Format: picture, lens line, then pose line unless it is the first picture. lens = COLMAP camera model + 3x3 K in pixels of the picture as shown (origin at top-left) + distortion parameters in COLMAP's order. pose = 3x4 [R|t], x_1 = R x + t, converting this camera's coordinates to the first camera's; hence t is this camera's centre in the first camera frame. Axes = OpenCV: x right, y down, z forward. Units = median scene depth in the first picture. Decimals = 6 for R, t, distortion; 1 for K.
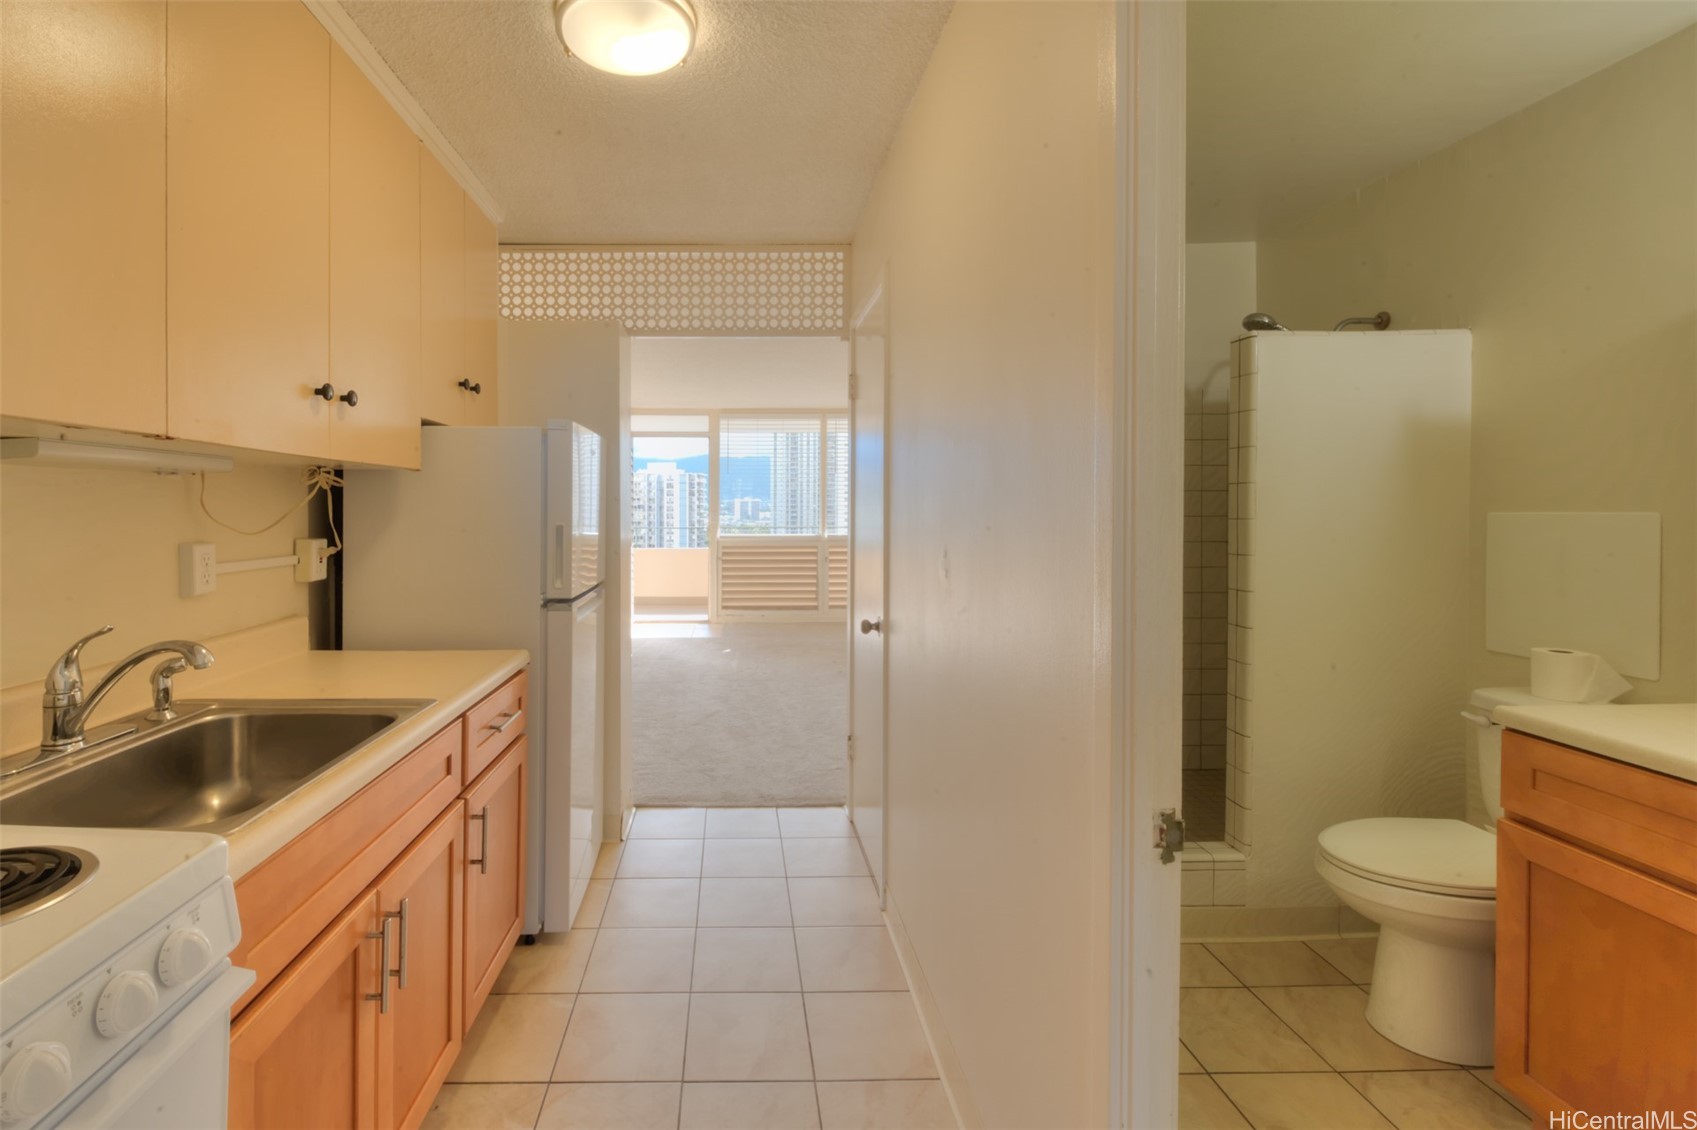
lens RADIAL K [[764.0, 0, 758.0], [0, 764.0, 495.3], [0, 0, 1]] dist [0.002419, -0.003504]
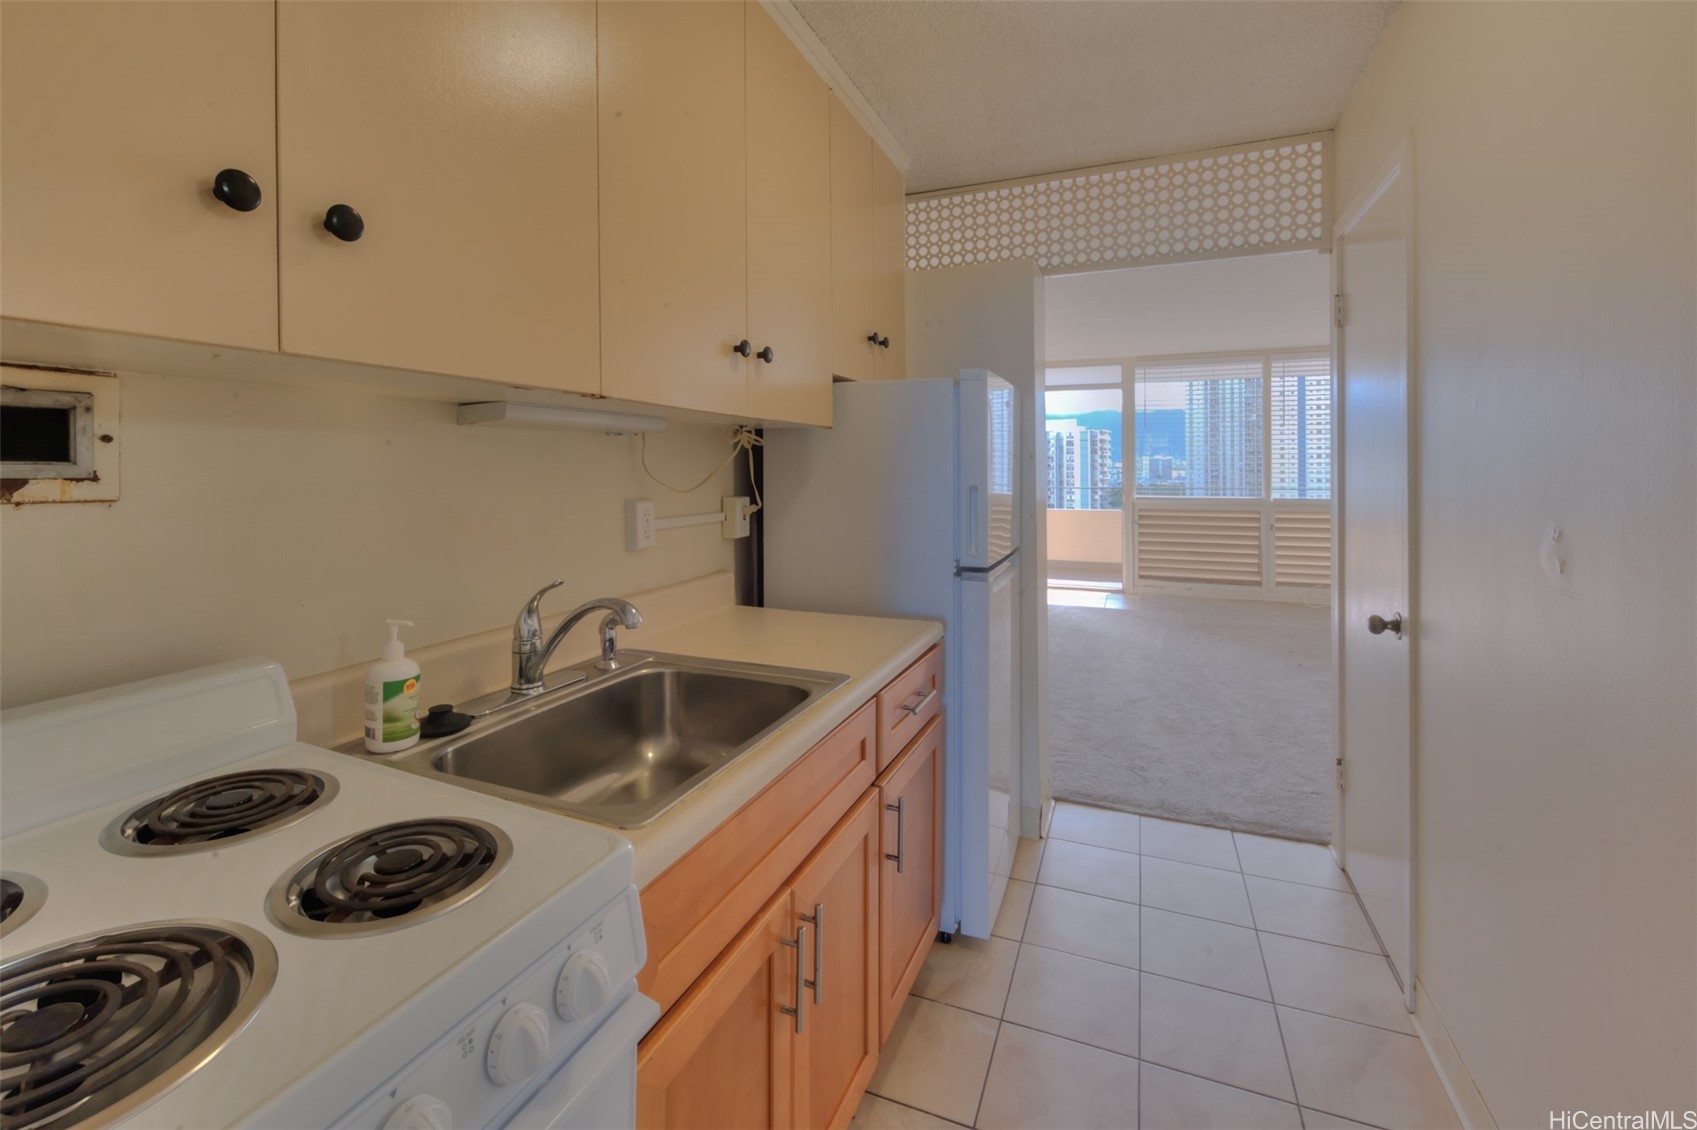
lens RADIAL K [[712.5, 0, 829.8], [0, 712.5, 460.3], [0, 0, 1]] dist [0.000669, 0.000032]
pose [[0.912340, -0.004283, -0.409410, -0.074987], [0.007358, 0.999955, 0.005935, 0.003202], [0.409367, -0.008427, 0.912331, 0.174179]]
